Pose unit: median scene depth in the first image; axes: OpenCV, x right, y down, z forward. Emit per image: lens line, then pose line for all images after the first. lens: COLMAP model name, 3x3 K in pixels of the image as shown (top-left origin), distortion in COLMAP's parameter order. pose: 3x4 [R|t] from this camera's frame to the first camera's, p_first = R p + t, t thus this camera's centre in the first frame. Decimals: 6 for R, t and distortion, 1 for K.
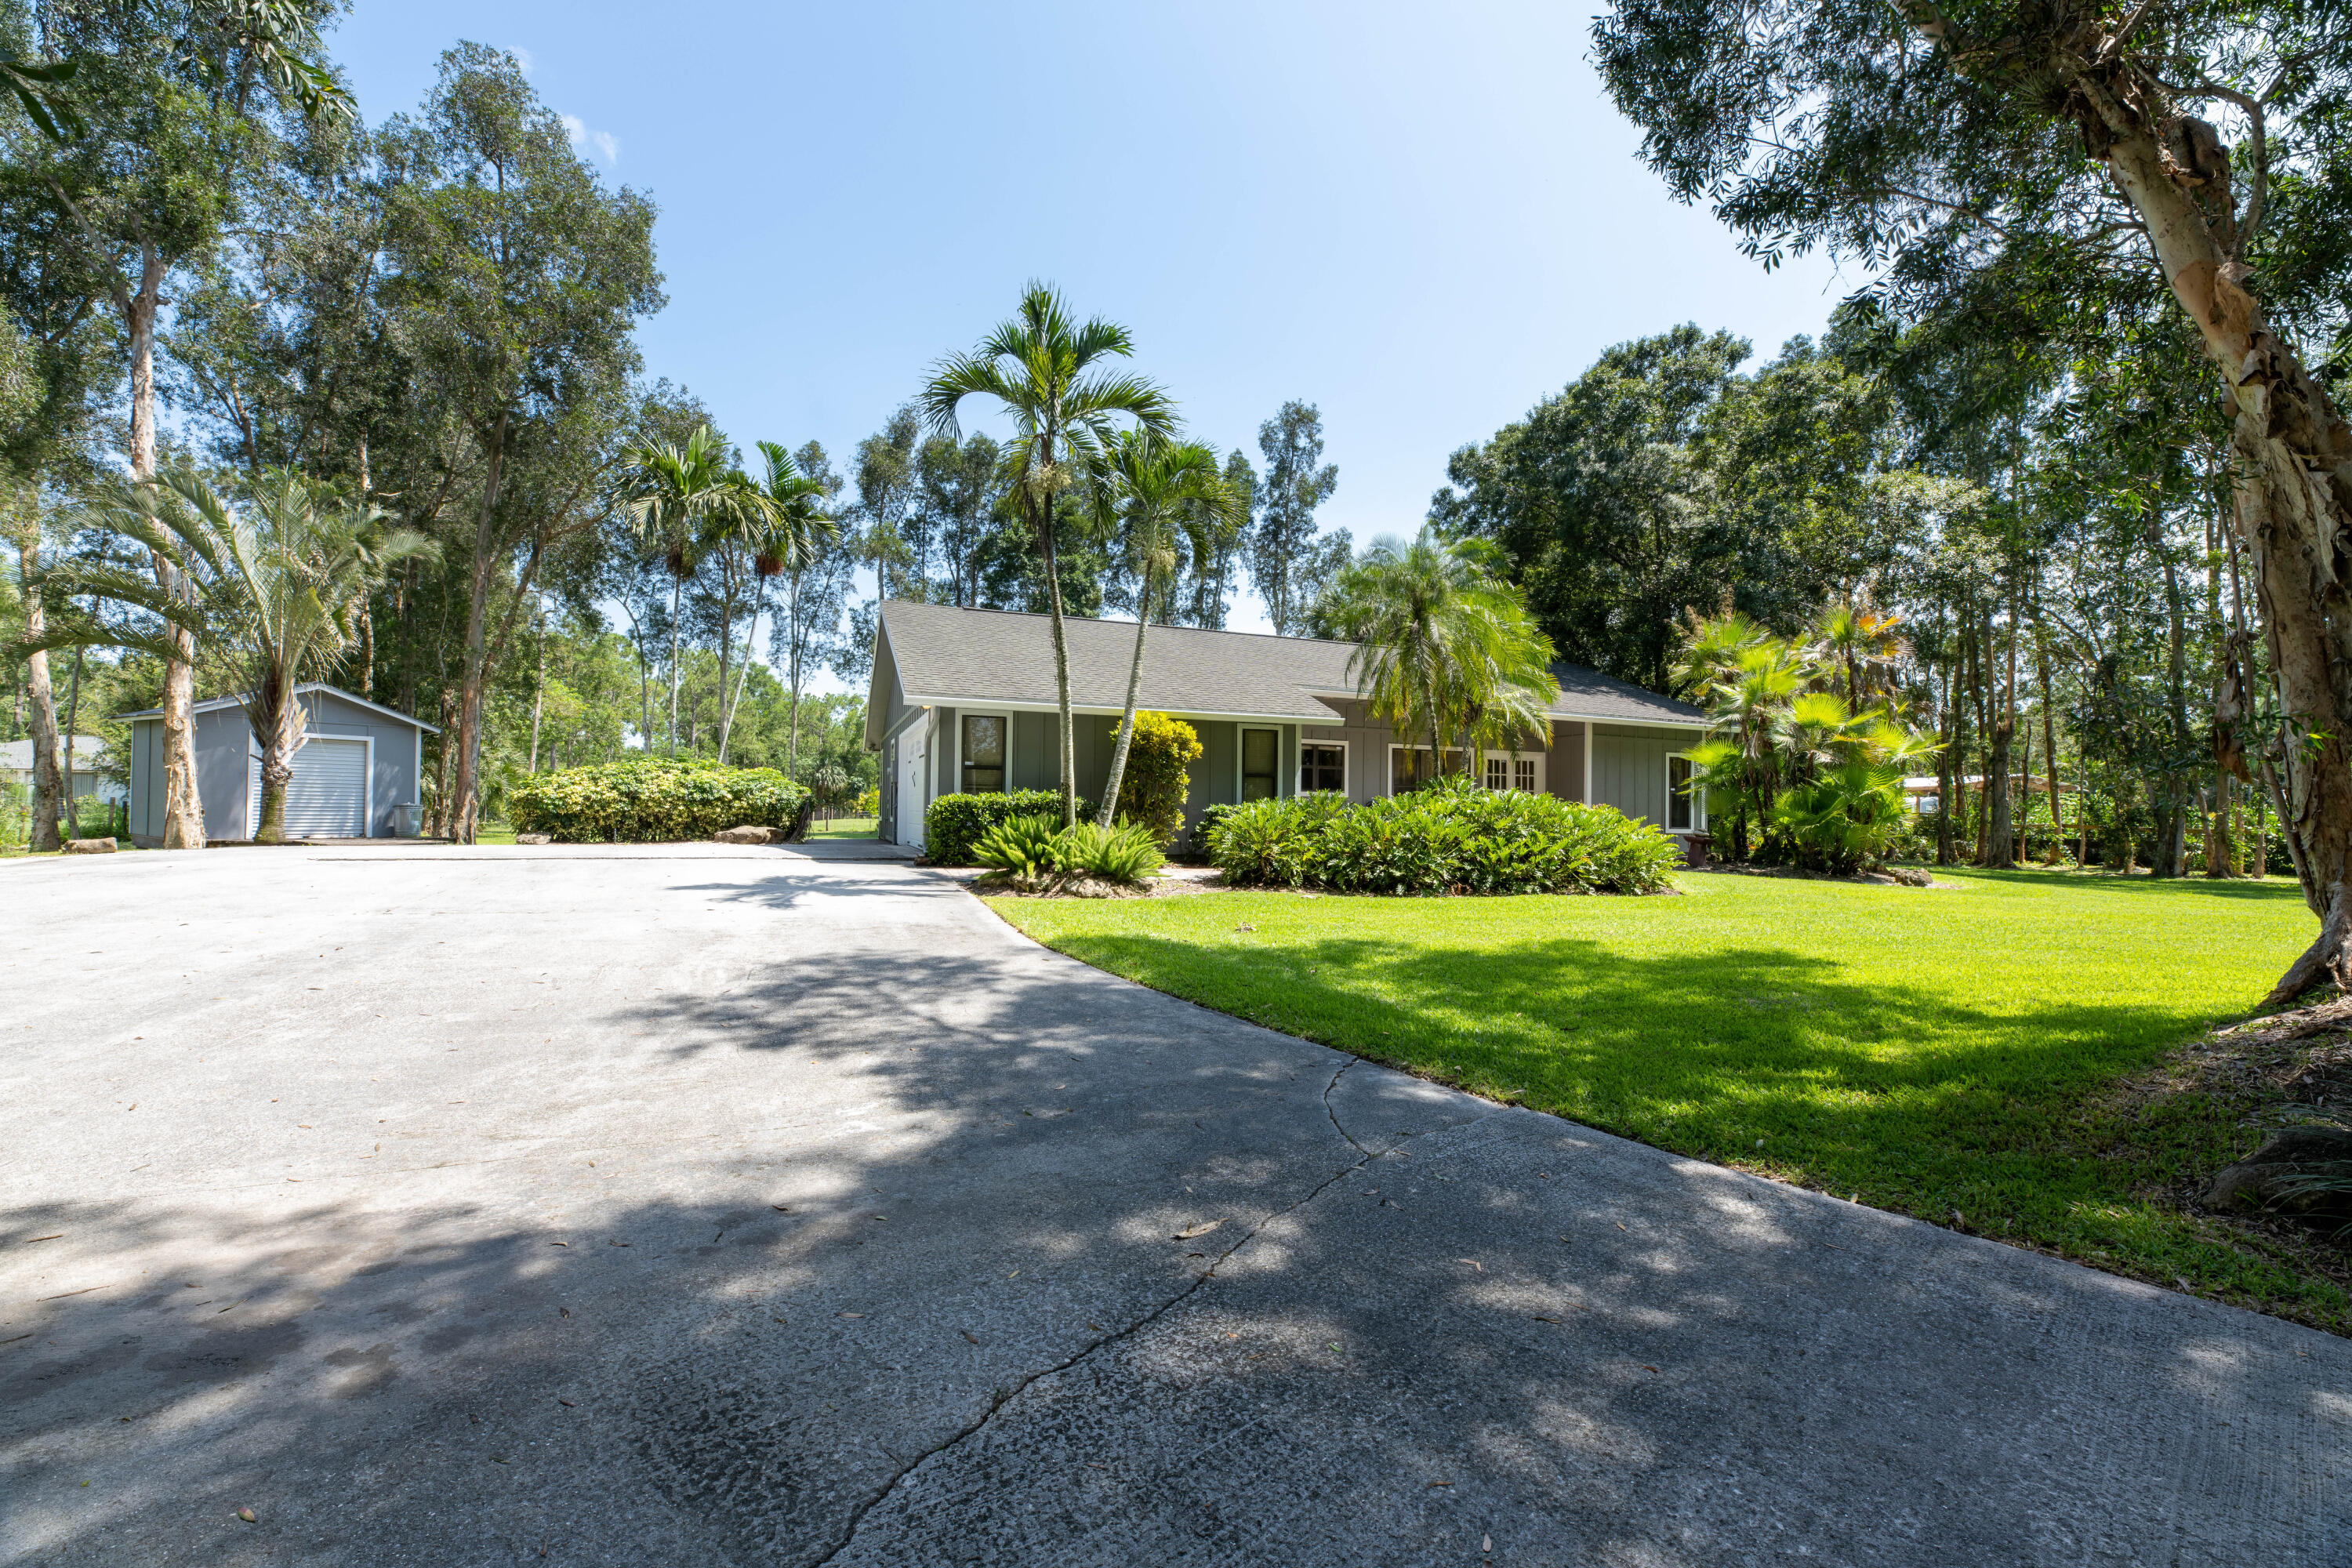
lens RADIAL K [[943.7, 0, 1176.0], [0, 943.7, 784.0], [0, 0, 1]] dist [0.001201, 0.000129]
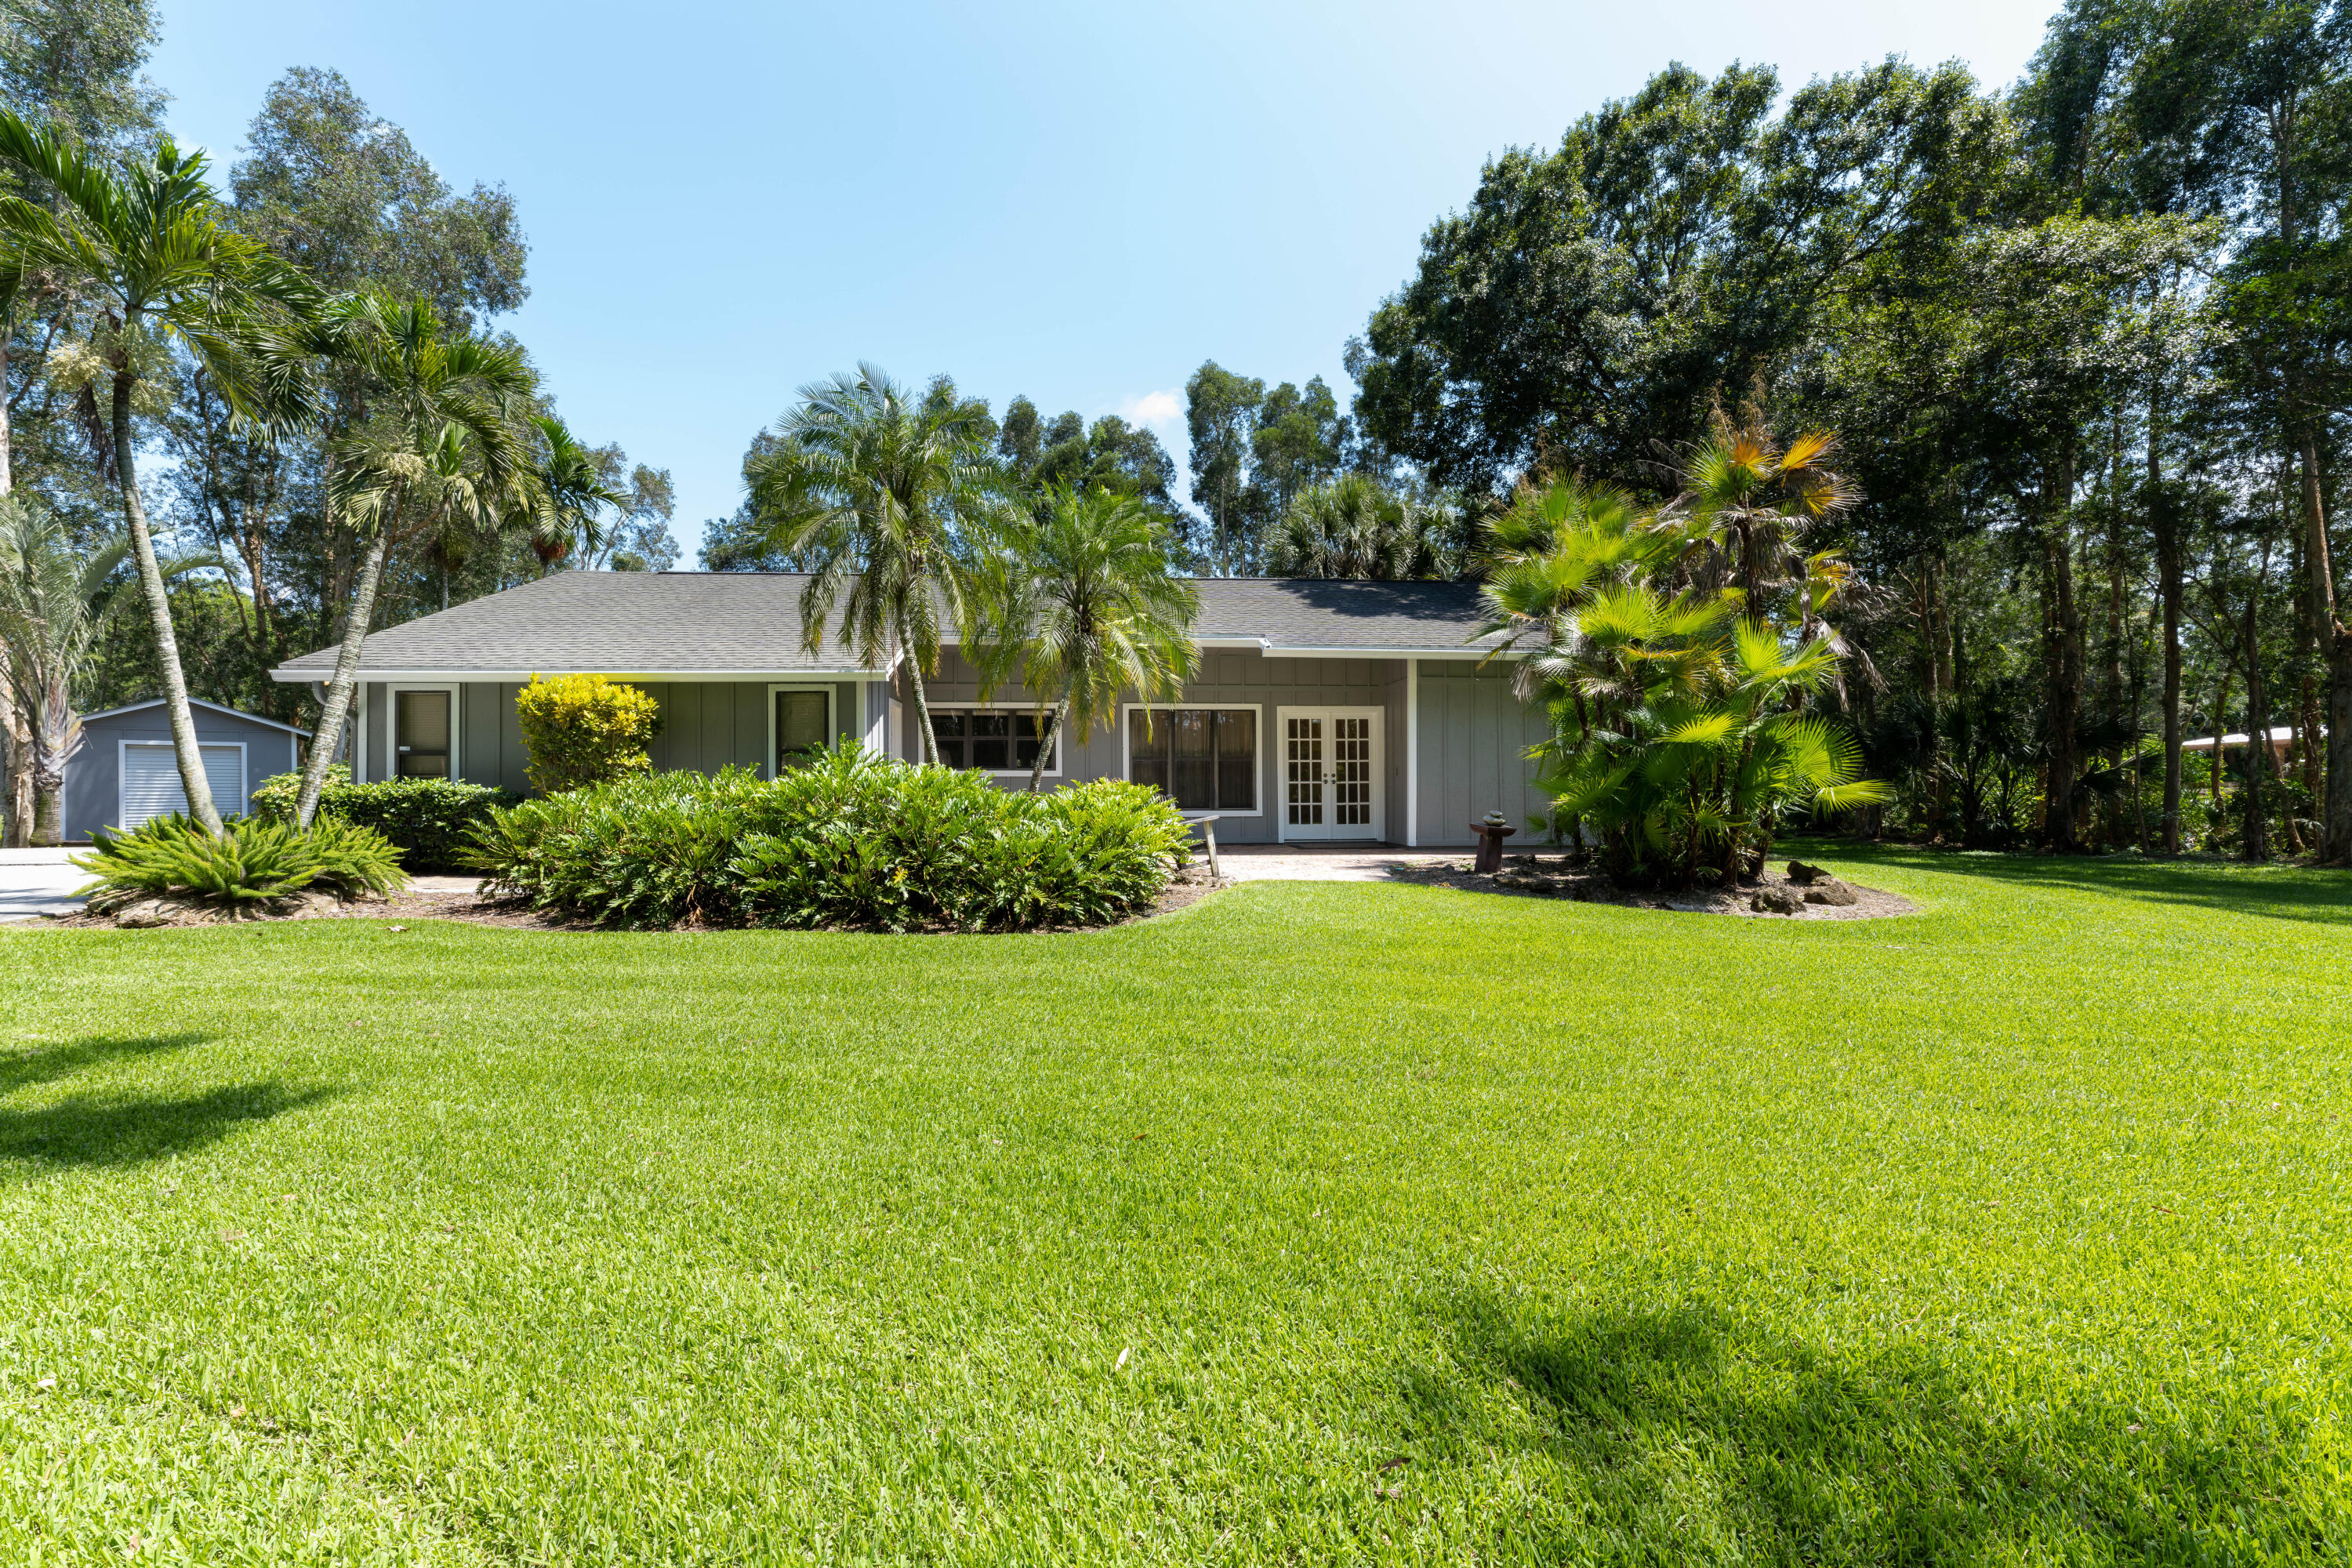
lens RADIAL K [[976.8, 0, 1176.0], [0, 976.8, 784.0], [0, 0, 1]] dist [0.001895, 0.000090]
pose [[0.954397, -0.024182, -0.297560, 0.483864], [0.028223, 0.999558, 0.009291, 0.015318], [0.297204, -0.017265, 0.954658, 0.256360]]
